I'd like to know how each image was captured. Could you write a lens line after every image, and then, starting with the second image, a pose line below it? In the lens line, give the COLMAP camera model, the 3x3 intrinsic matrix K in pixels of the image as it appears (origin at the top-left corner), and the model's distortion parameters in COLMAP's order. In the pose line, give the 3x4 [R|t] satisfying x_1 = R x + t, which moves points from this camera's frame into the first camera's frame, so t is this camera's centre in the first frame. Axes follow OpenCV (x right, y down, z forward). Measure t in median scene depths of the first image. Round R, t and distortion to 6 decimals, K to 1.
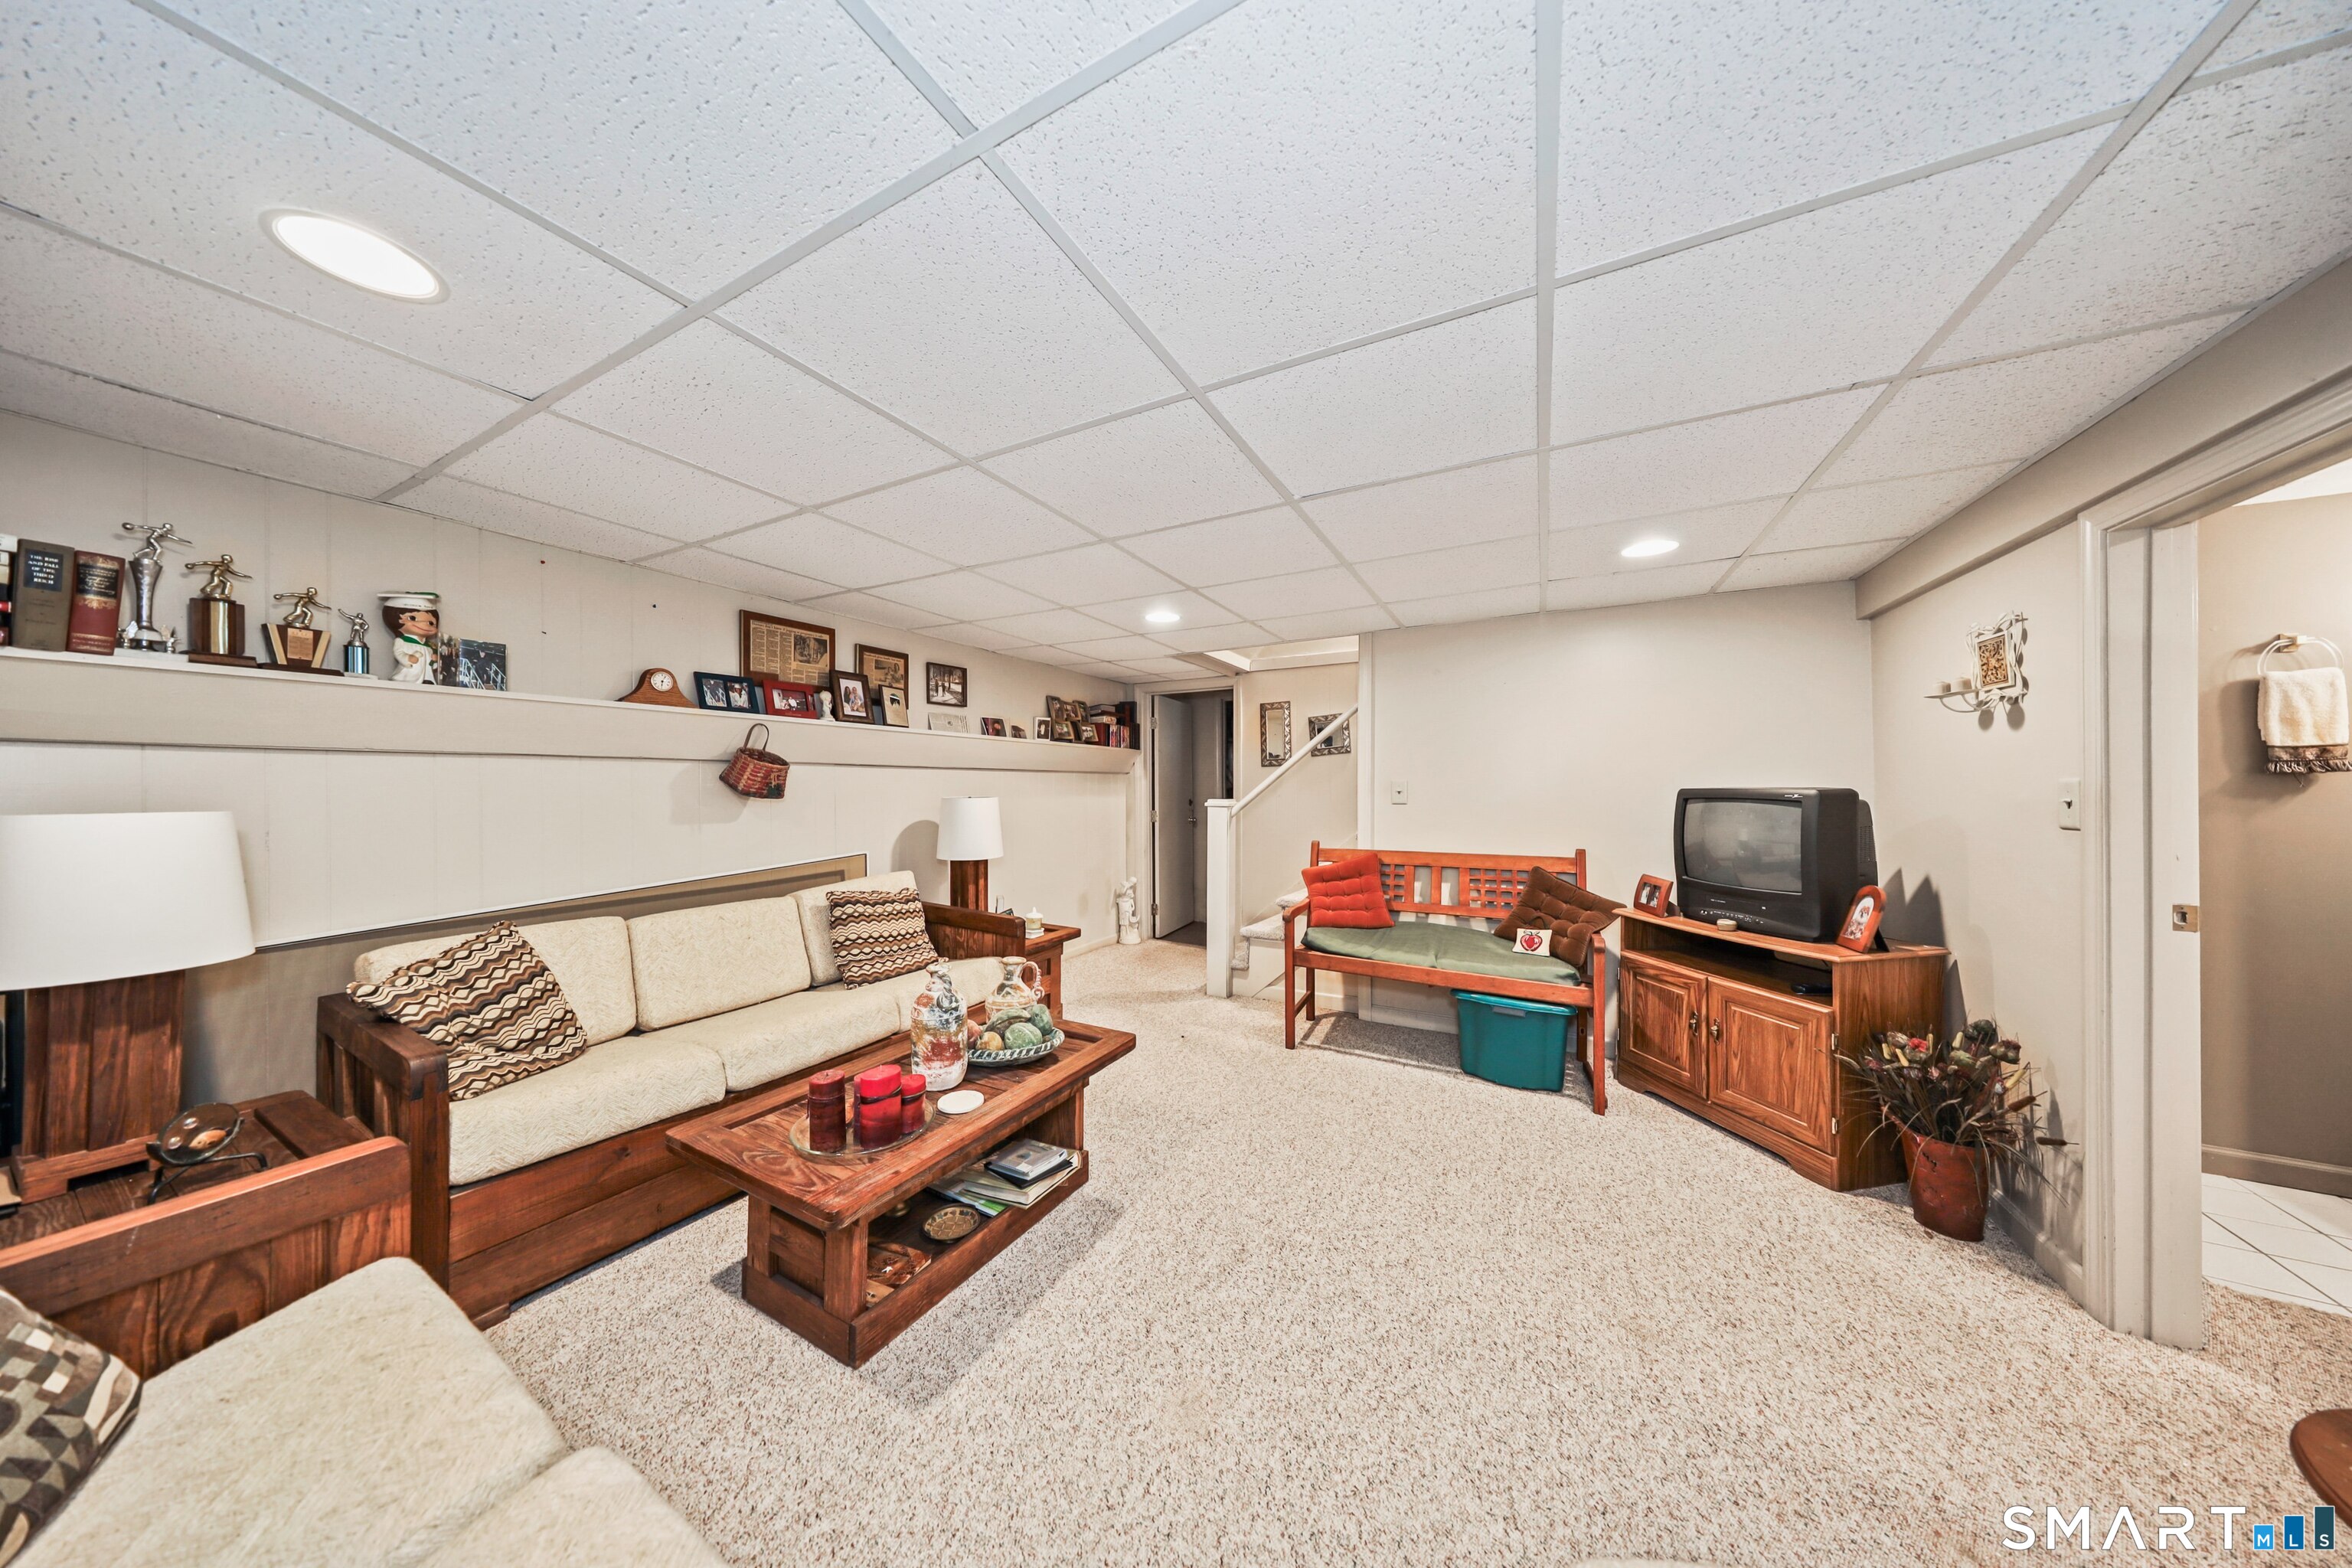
lens RADIAL K [[681.9, 0, 1166.8], [0, 681.9, 781.4], [0, 0, 1]] dist [0.000440, 0.000003]
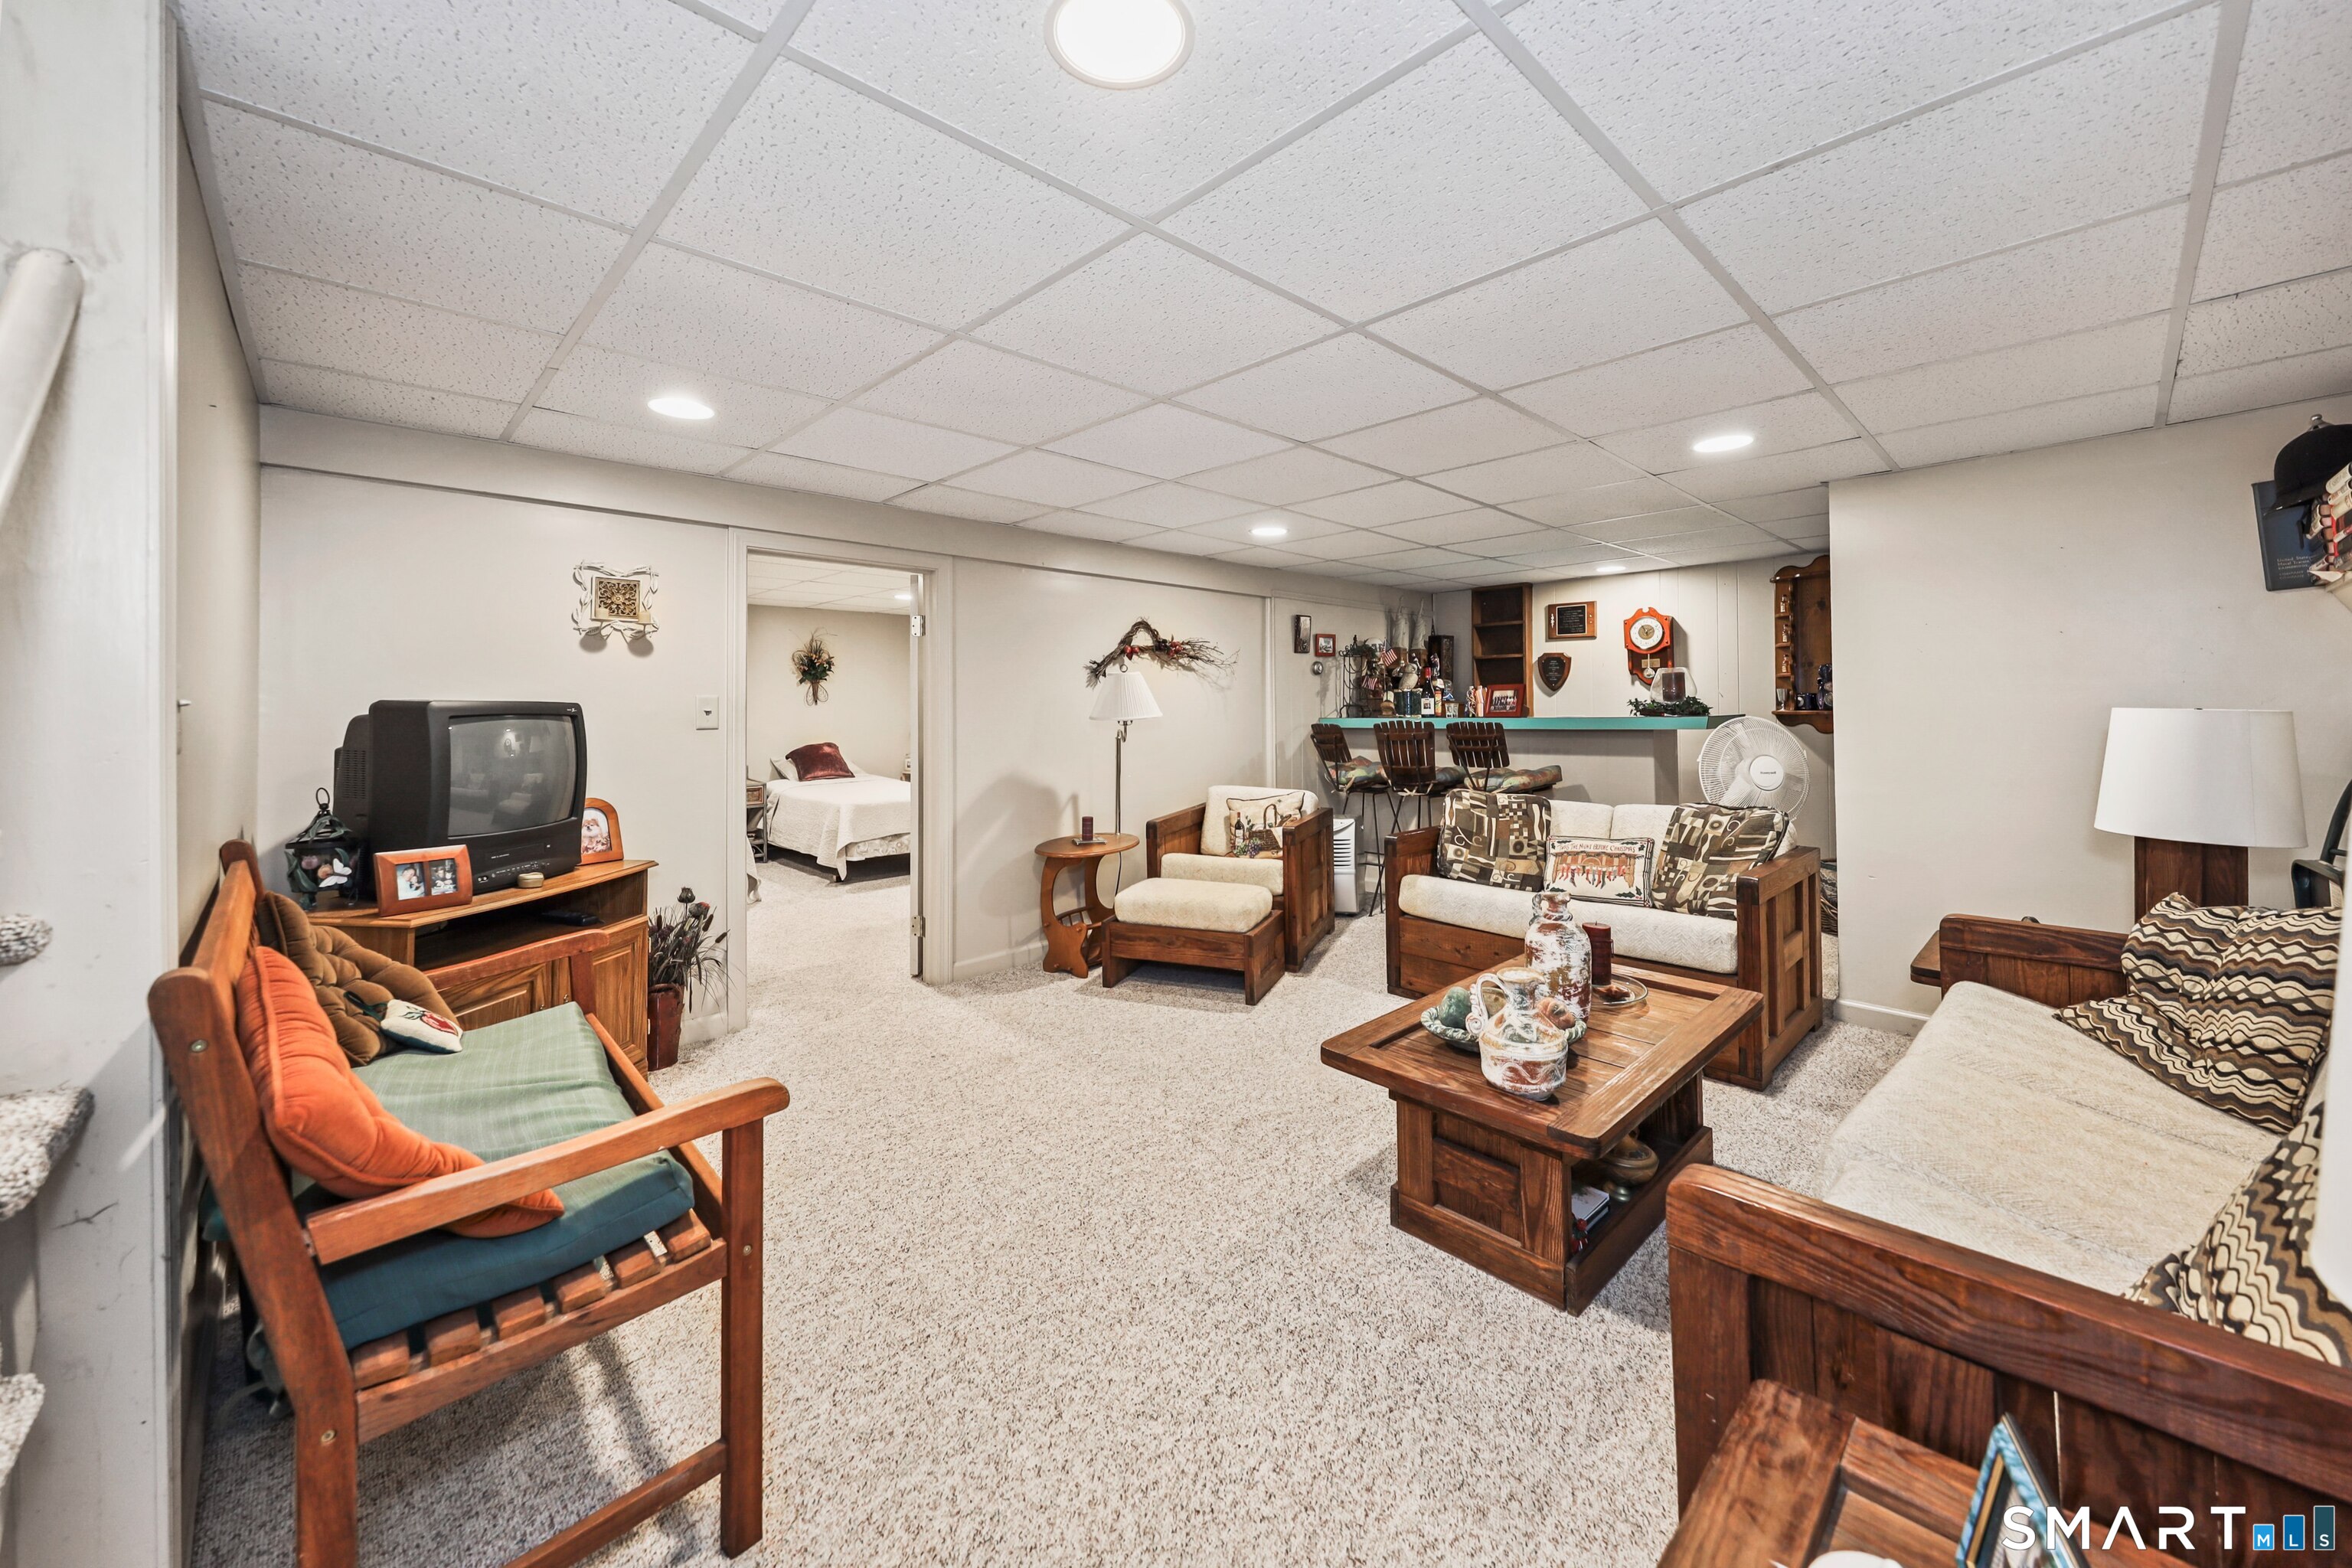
lens RADIAL K [[888.2, 0, 1163.5], [0, 888.2, 698.4], [0, 0, 1]] dist [-0.000049, -0.000030]
pose [[-0.949557, 0.009760, 0.313441, -0.149413], [0.003853, 0.999803, -0.019460, 0.027315], [-0.313570, -0.017270, -0.949408, 1.582221]]
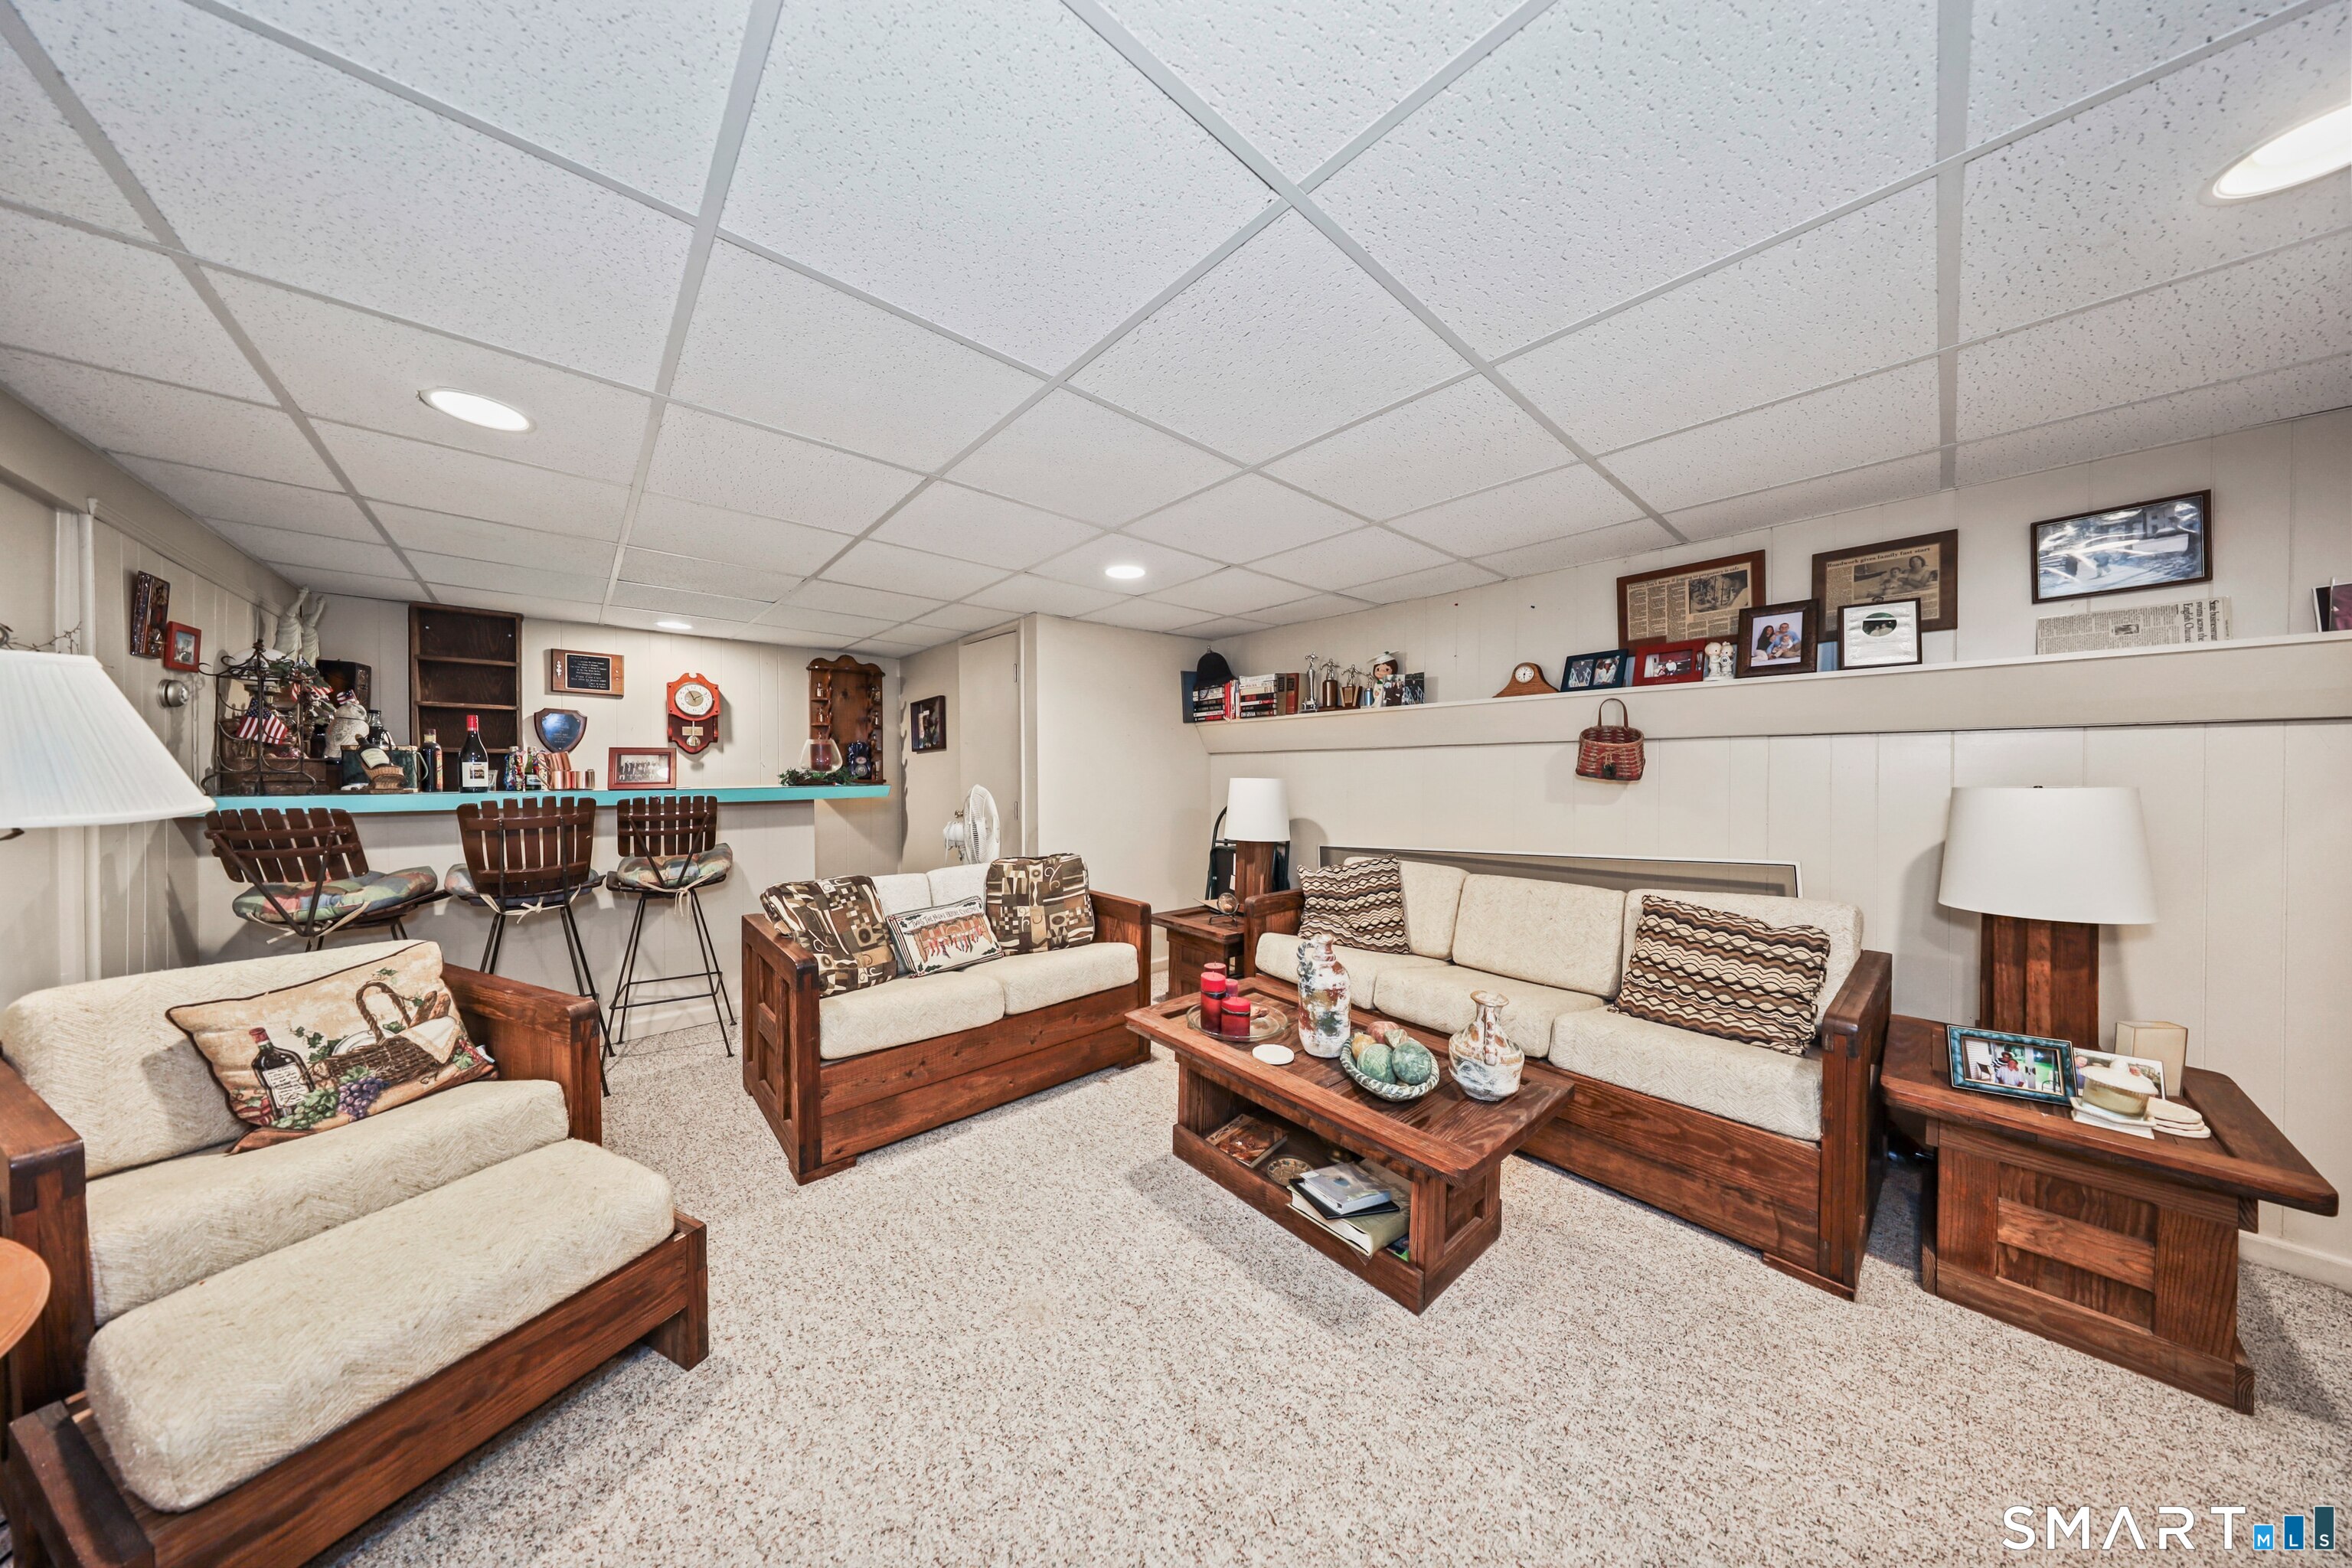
lens RADIAL K [[681.9, 0, 1160.8], [0, 681.9, 776.4], [0, 0, 1]] dist [0.000440, 0.000003]
pose [[-0.346059, 0.006424, -0.938191, 0.506758], [0.006350, 0.999970, 0.004505, 0.012914], [0.938191, -0.004398, -0.346090, 0.791145]]
